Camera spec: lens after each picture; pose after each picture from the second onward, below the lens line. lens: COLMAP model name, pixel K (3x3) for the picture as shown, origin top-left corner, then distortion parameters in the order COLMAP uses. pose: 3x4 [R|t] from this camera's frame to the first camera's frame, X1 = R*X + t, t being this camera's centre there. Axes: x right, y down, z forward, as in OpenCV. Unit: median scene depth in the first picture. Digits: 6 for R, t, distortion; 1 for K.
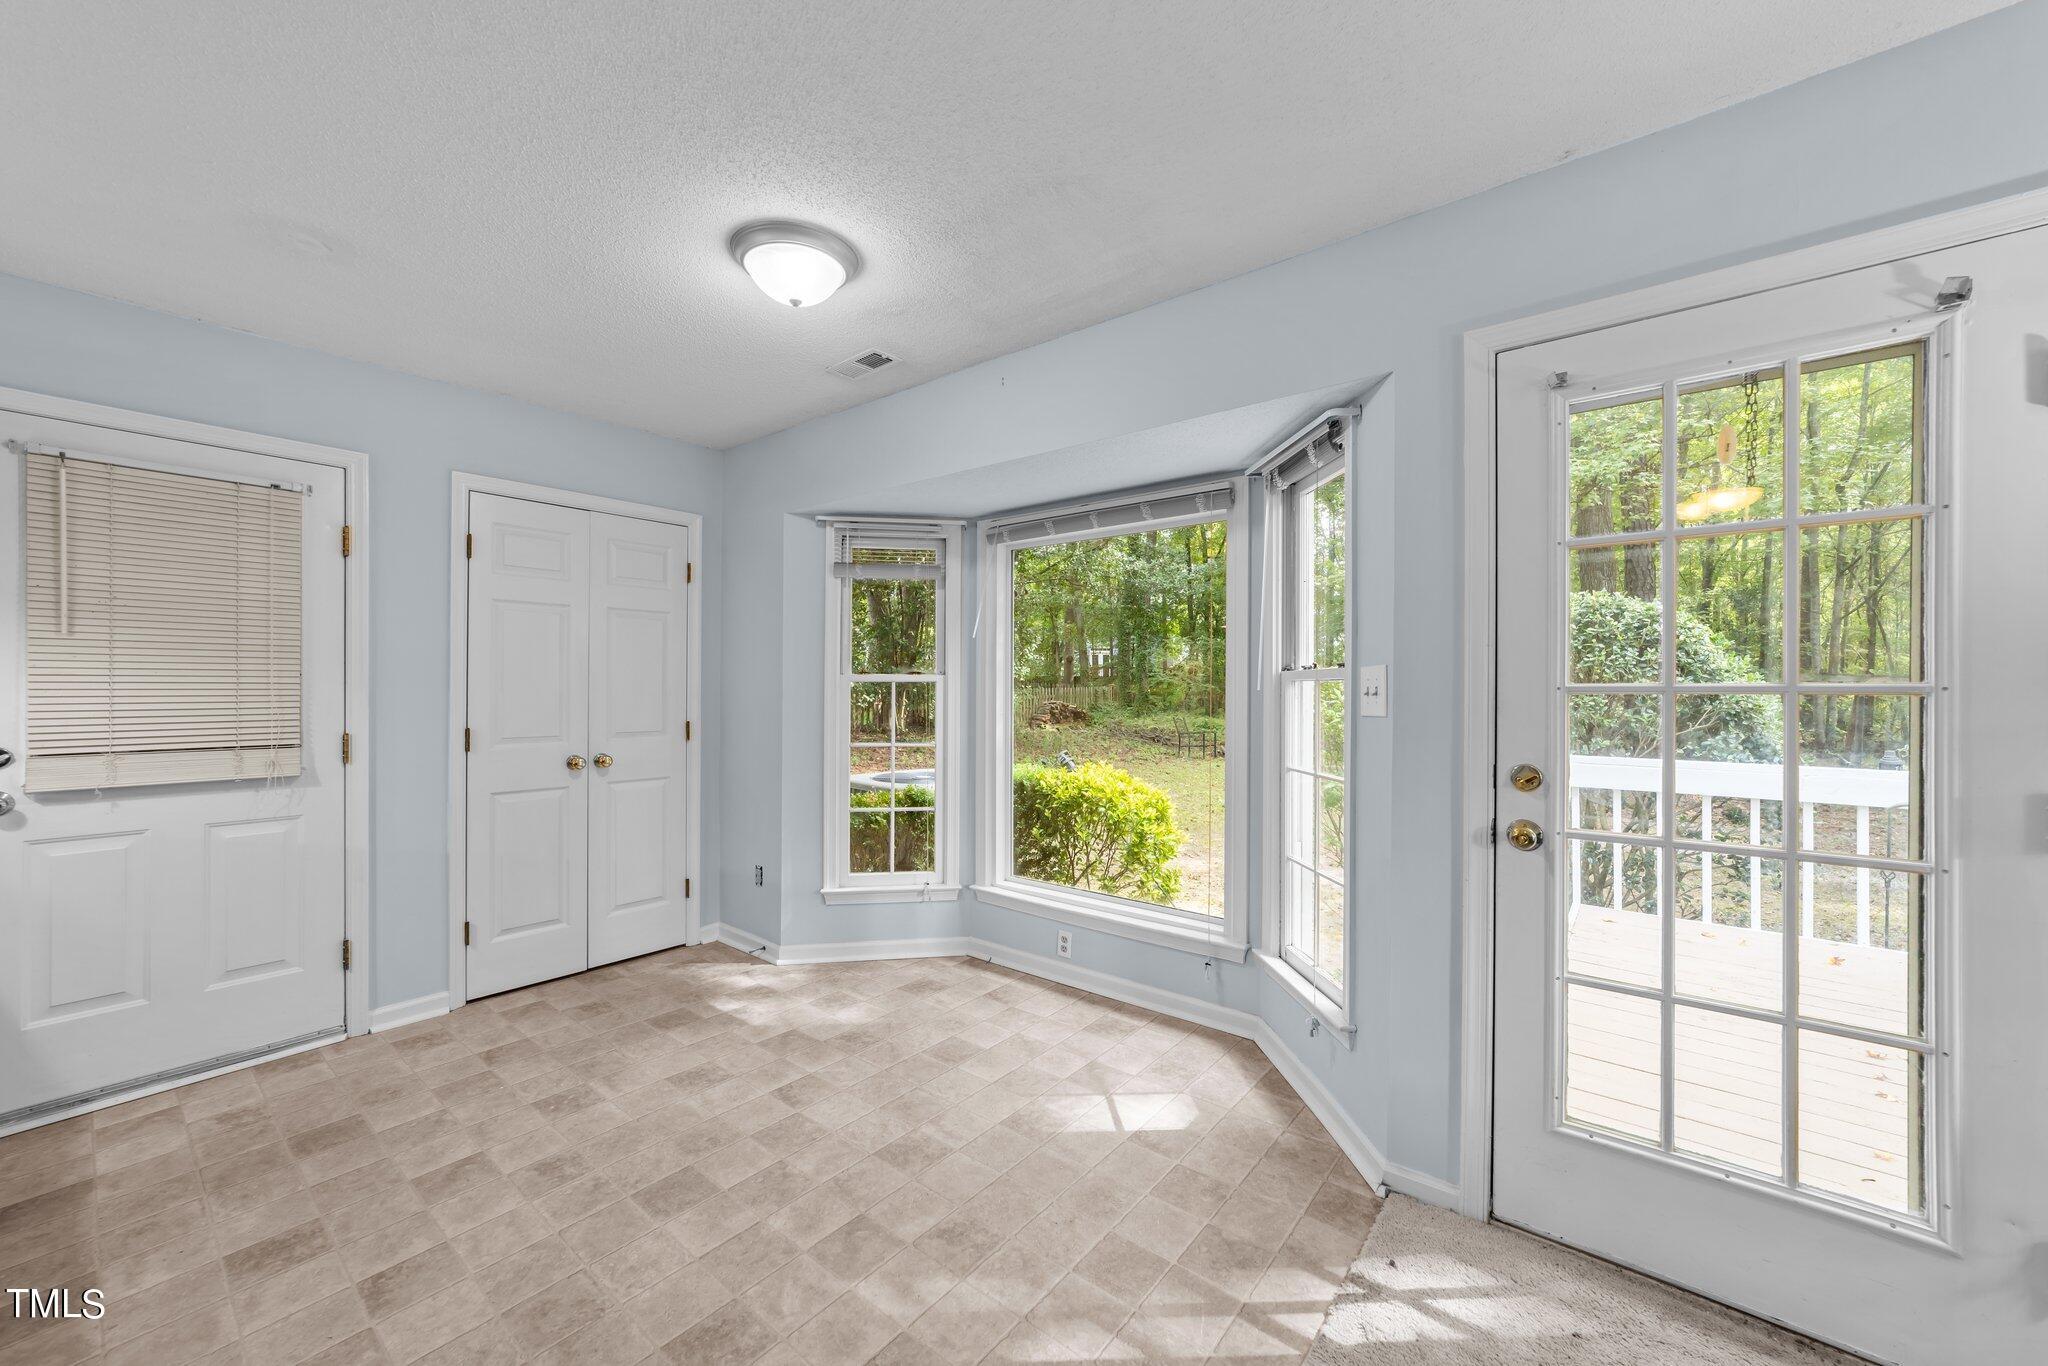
lens RADIAL K [[778.3, 0, 1025.7], [0, 778.3, 681.6], [0, 0, 1]] dist [-0.021099, 0.008880]
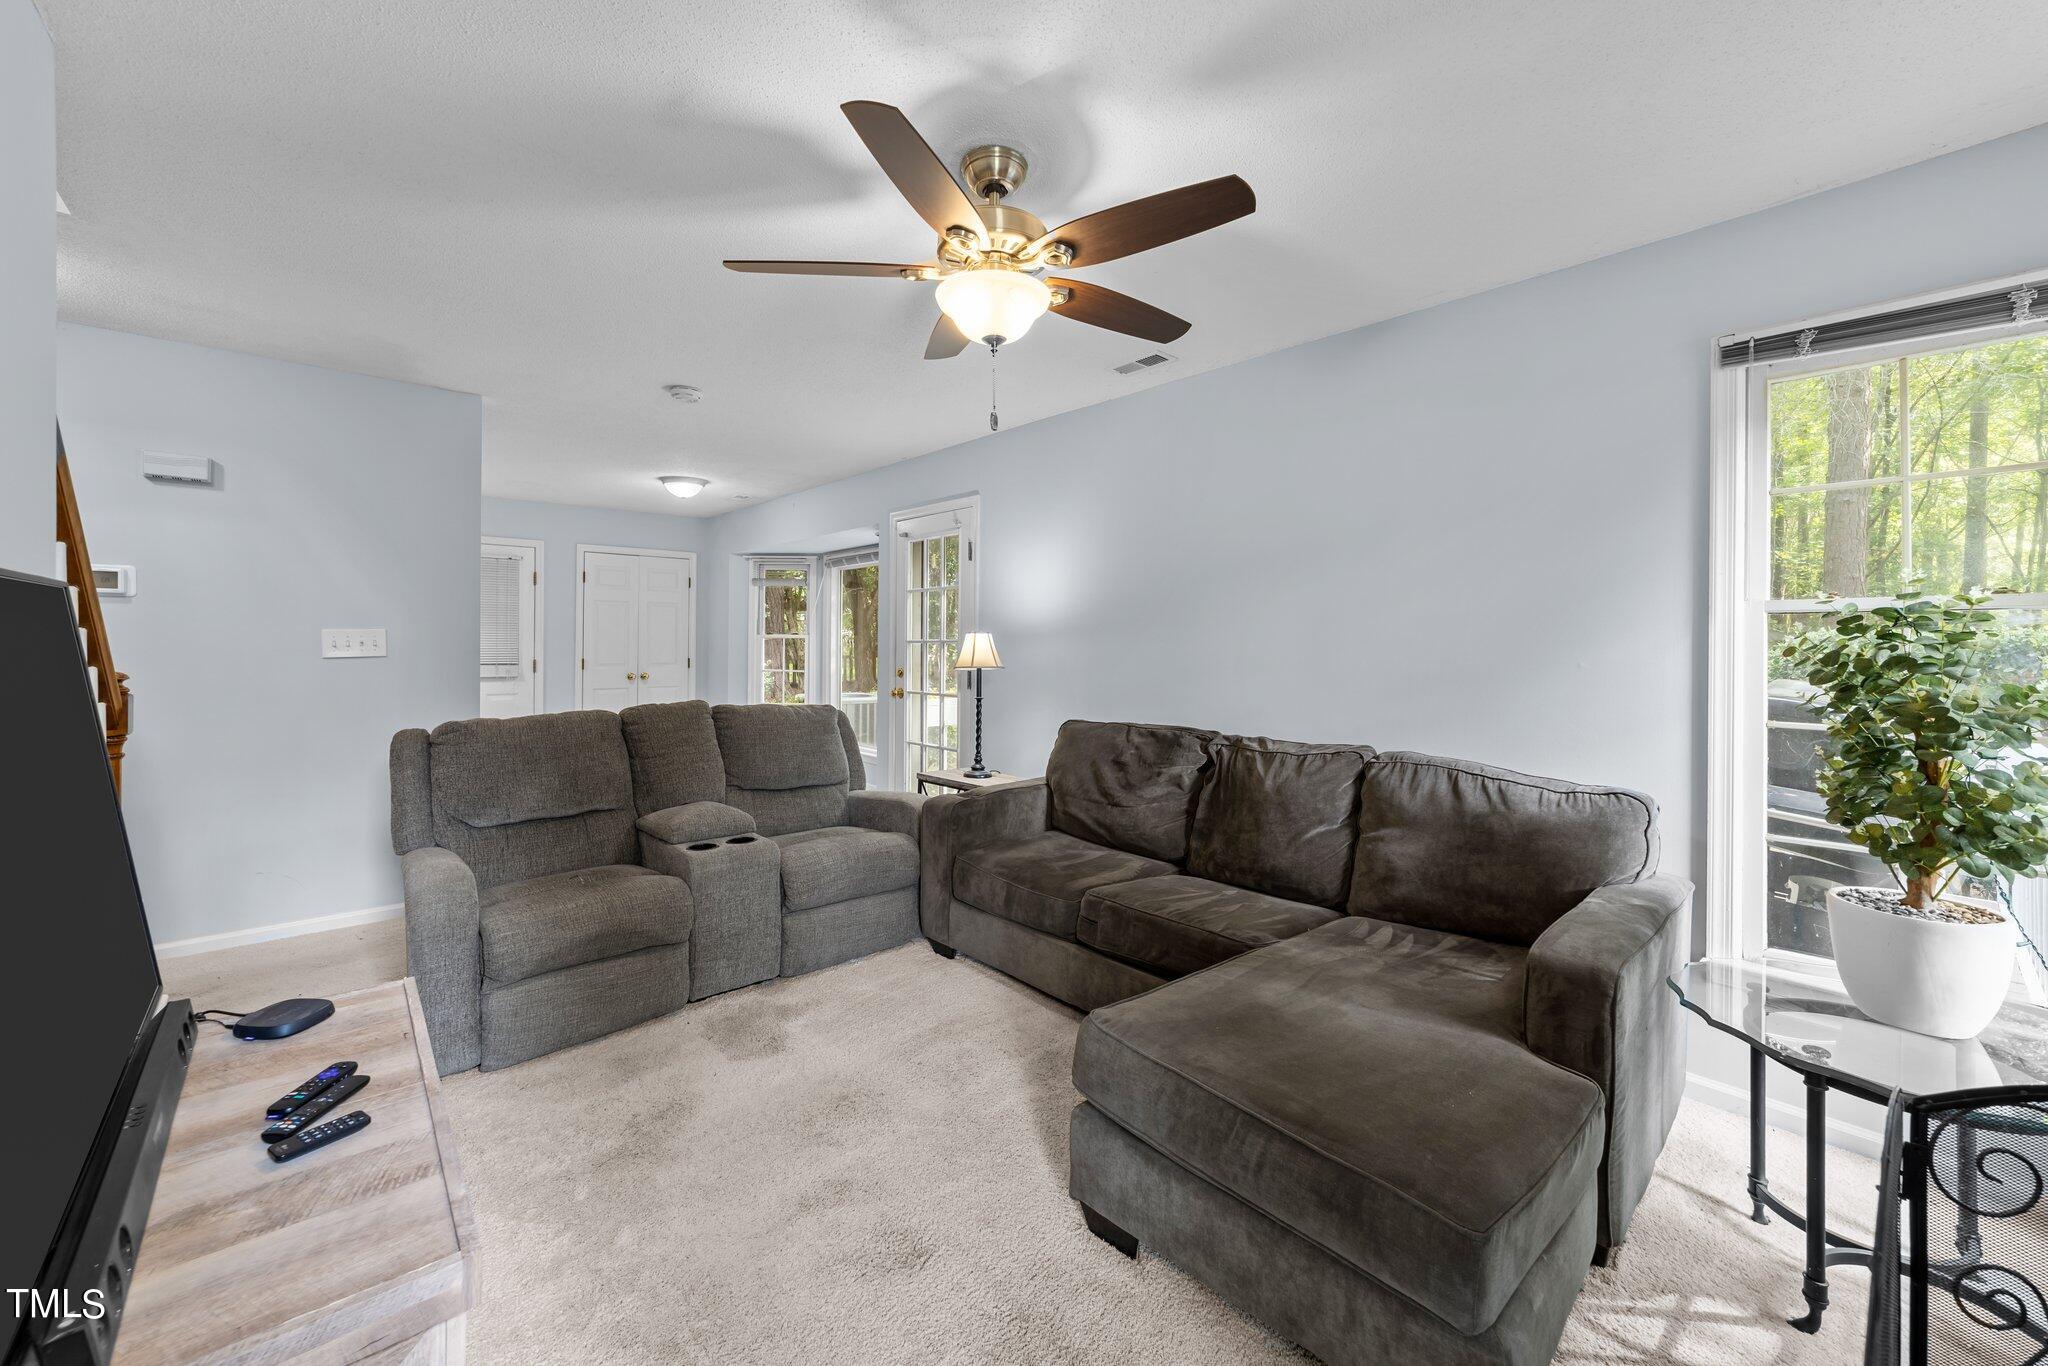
lens RADIAL K [[811.4, 0, 1024.6], [0, 811.4, 630.5], [0, 0, 1]] dist [-0.000948, -0.000029]
pose [[0.985247, -0.001101, -0.171136, 0.862979], [-0.000278, 0.999968, -0.008031, -0.002956], [0.171139, 0.007960, 0.985215, -1.007143]]
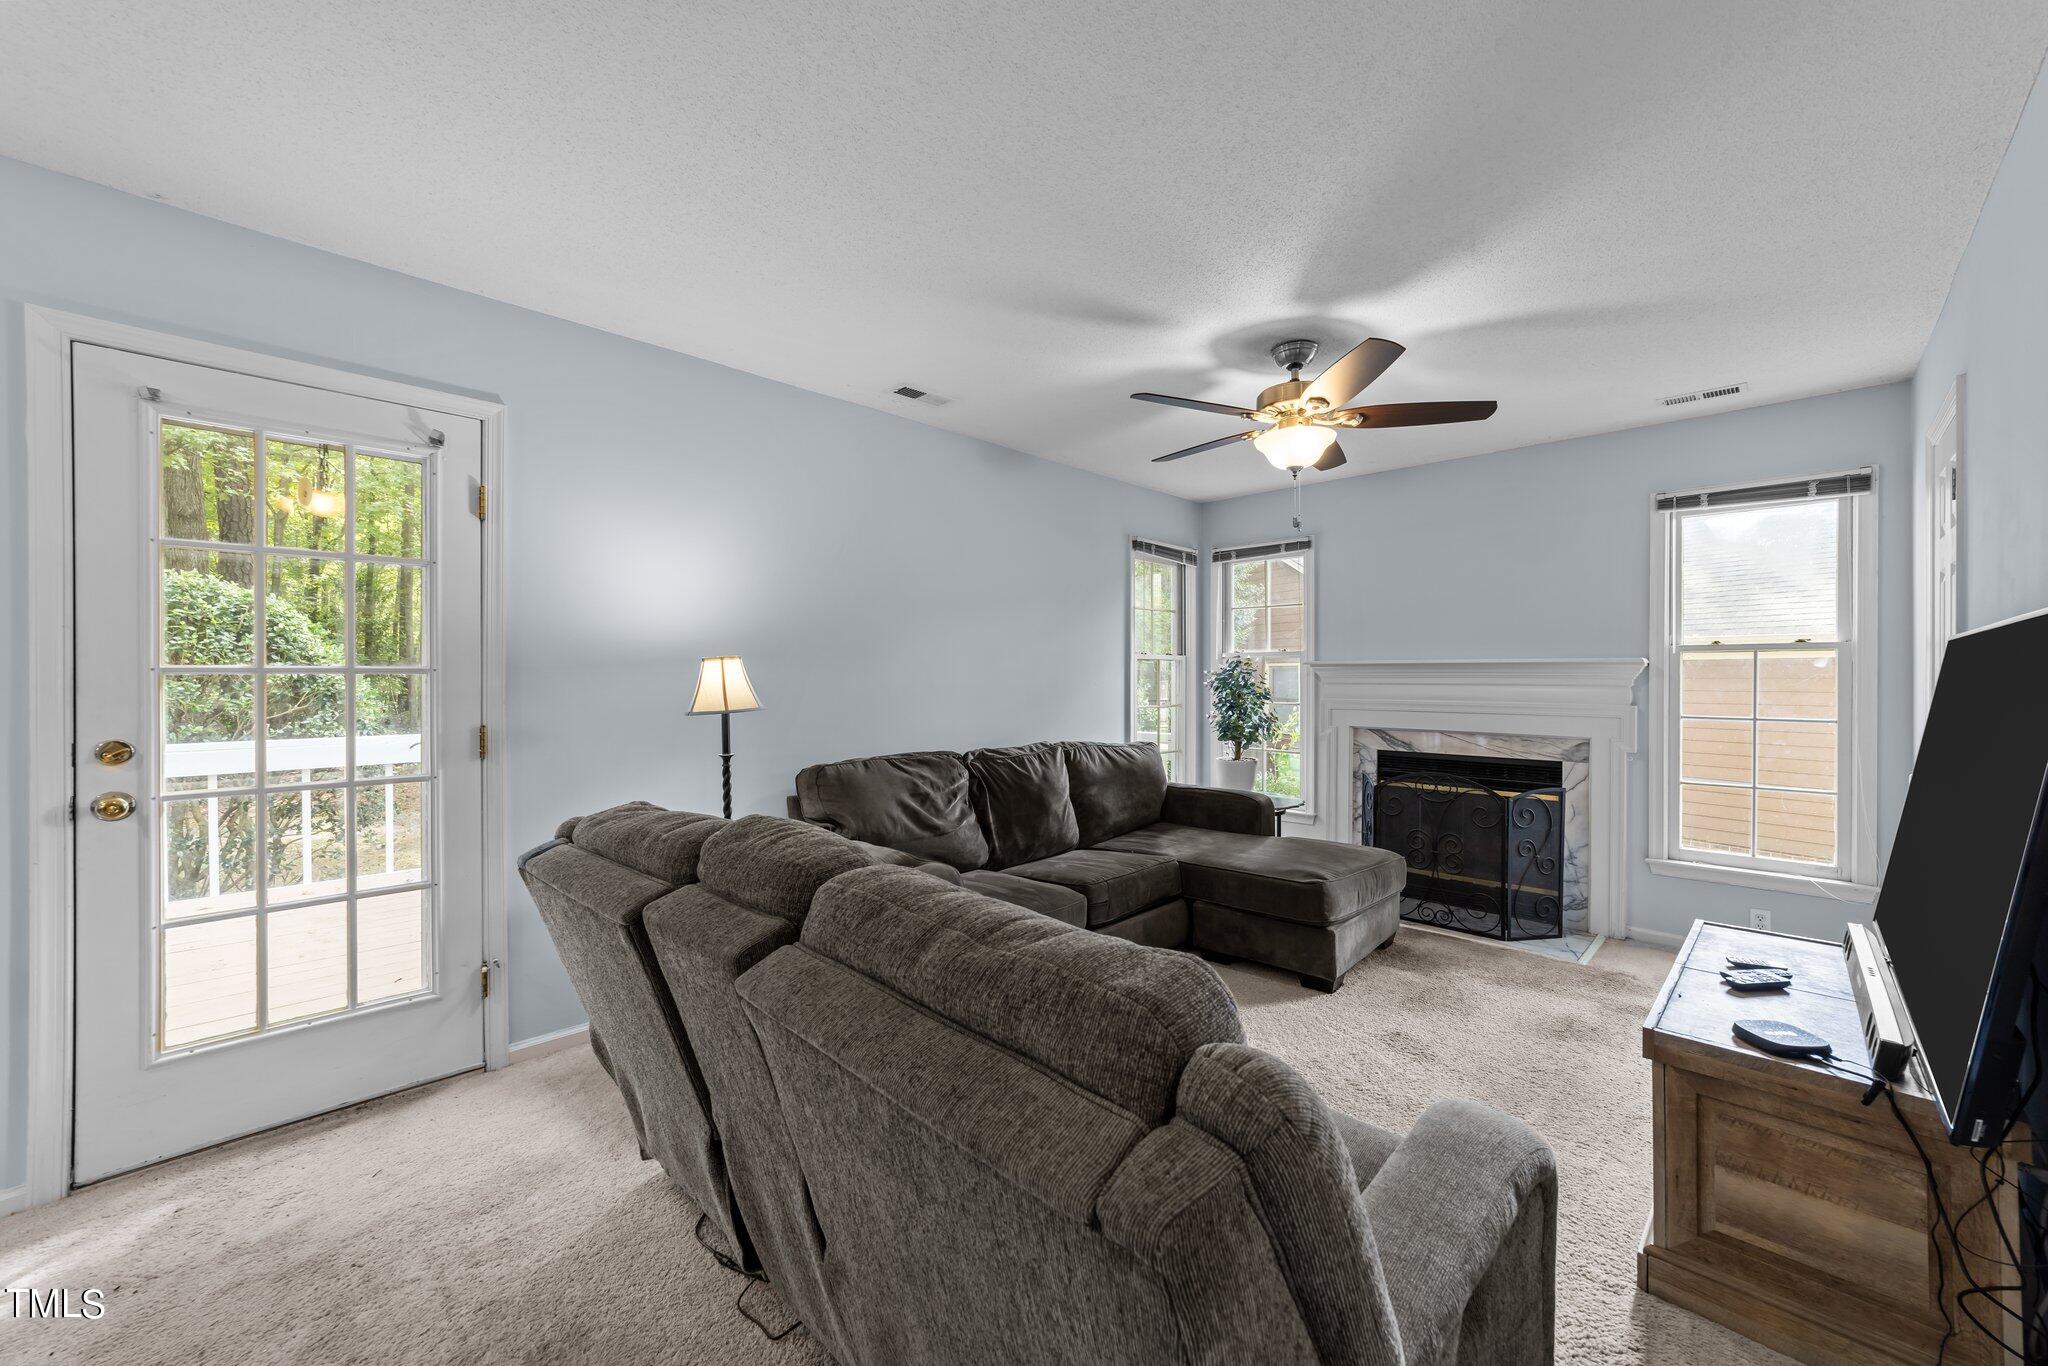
lens RADIAL K [[778.3, 0, 1025.7], [0, 778.3, 681.6], [0, 0, 1]] dist [-0.021099, 0.008880]
pose [[0.101090, -0.011928, 0.994806, -0.153946], [-0.005345, 0.999907, 0.012533, 0.003174], [-0.994863, -0.006584, 0.101017, -0.197397]]
